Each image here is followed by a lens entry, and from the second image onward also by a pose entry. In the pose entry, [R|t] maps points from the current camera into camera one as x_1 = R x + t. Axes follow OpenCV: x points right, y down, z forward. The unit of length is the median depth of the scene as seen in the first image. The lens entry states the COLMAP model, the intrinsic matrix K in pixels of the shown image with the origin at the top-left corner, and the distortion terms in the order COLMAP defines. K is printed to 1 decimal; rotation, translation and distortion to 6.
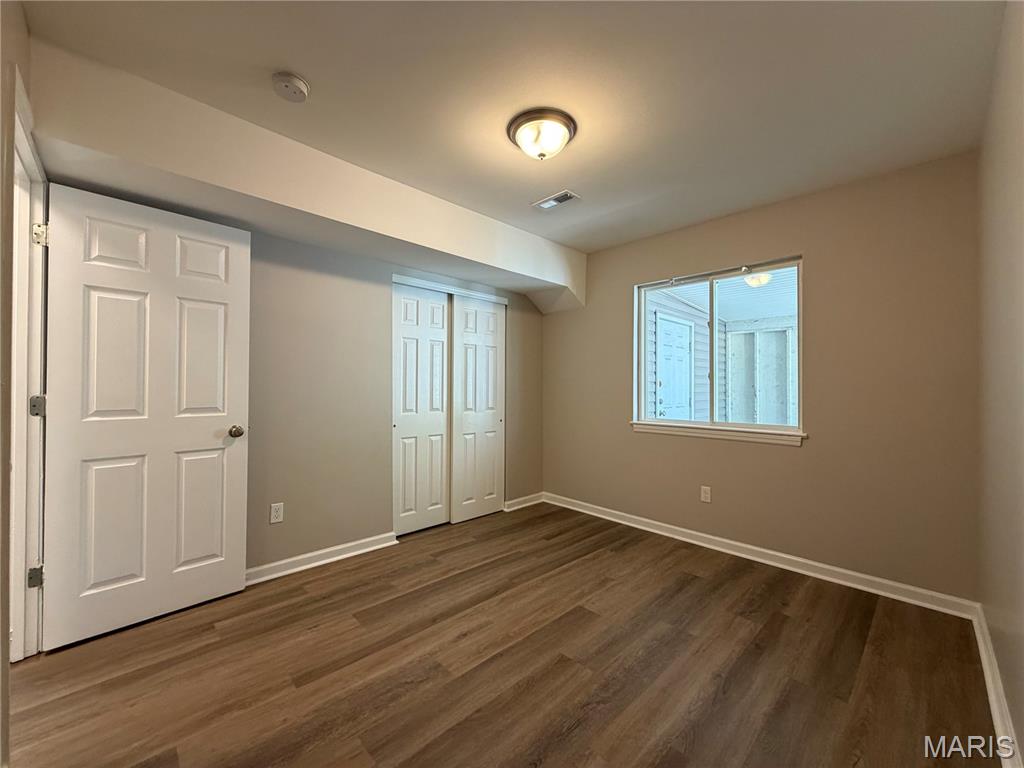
lens RADIAL K [[407.6, 0, 510.6], [0, 407.6, 384.1], [0, 0, 1]] dist [-0.001829, 0.000335]
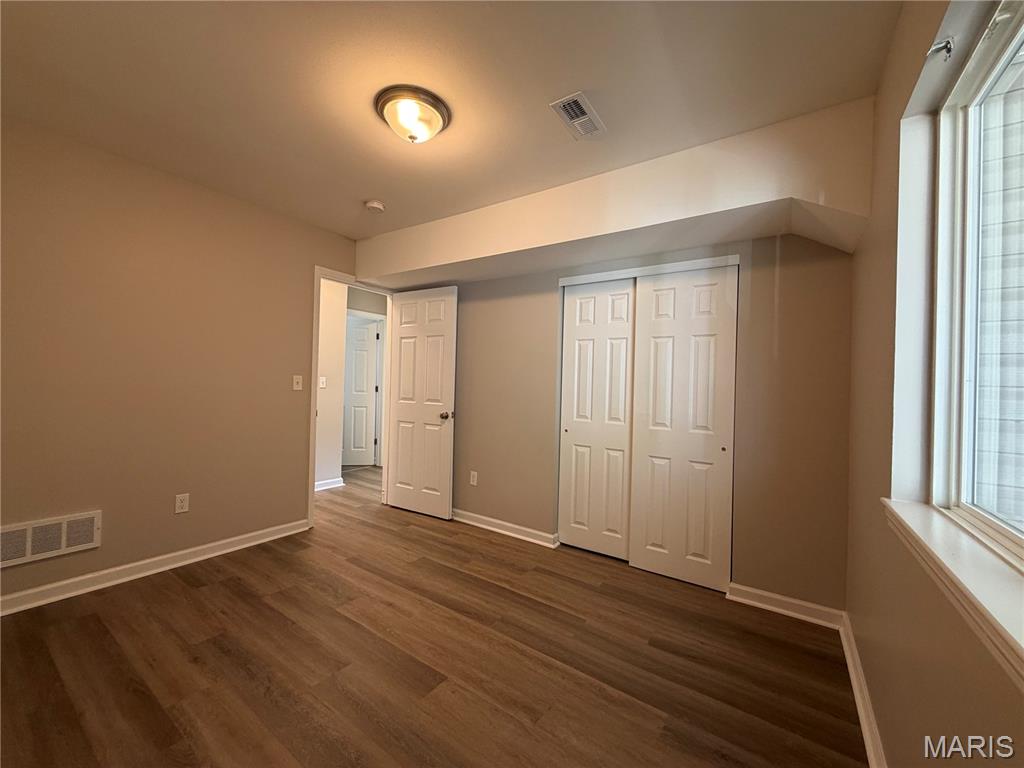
lens RADIAL K [[407.6, 0, 507.4], [0, 407.6, 381.5], [0, 0, 1]] dist [-0.001829, 0.000335]
pose [[0.194683, -0.012217, -0.980790, 0.796107], [-0.025115, 0.999532, -0.017436, 0.006095], [0.980545, 0.028027, 0.194286, 0.807513]]
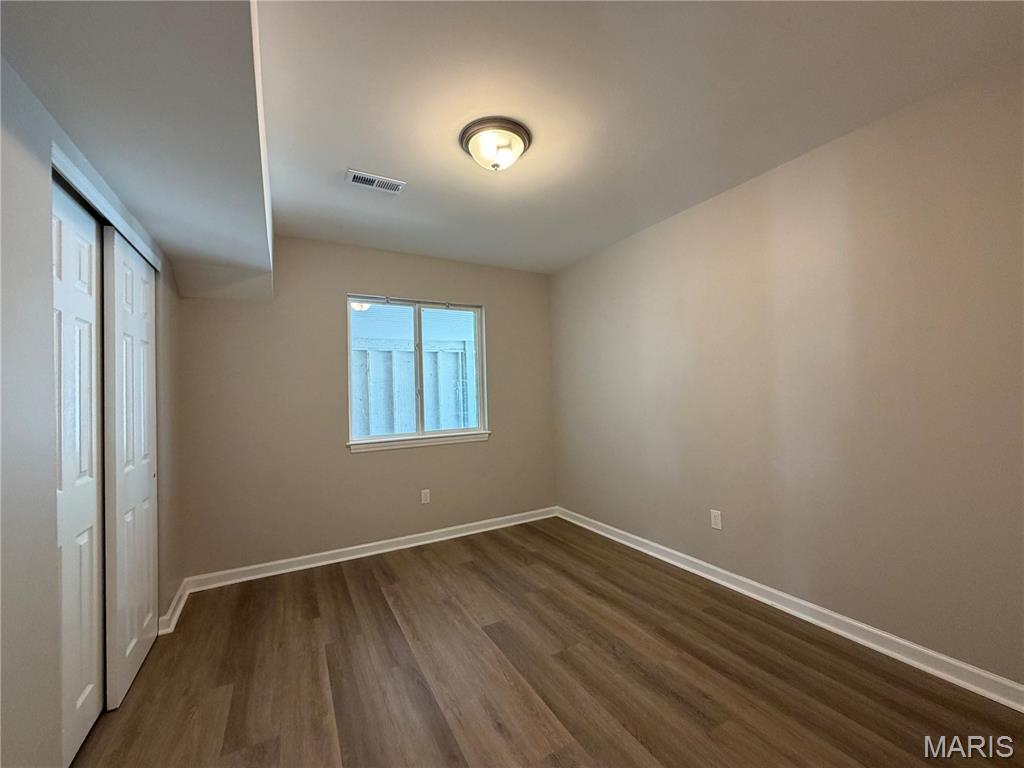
lens RADIAL K [[407.6, 0, 509.4], [0, 407.6, 383.7], [0, 0, 1]] dist [-0.001829, 0.000335]
pose [[0.254570, 0.006735, 0.967031, -0.654267], [0.023426, 0.999639, -0.013129, -0.025210], [-0.966771, 0.025996, 0.254320, 0.571374]]
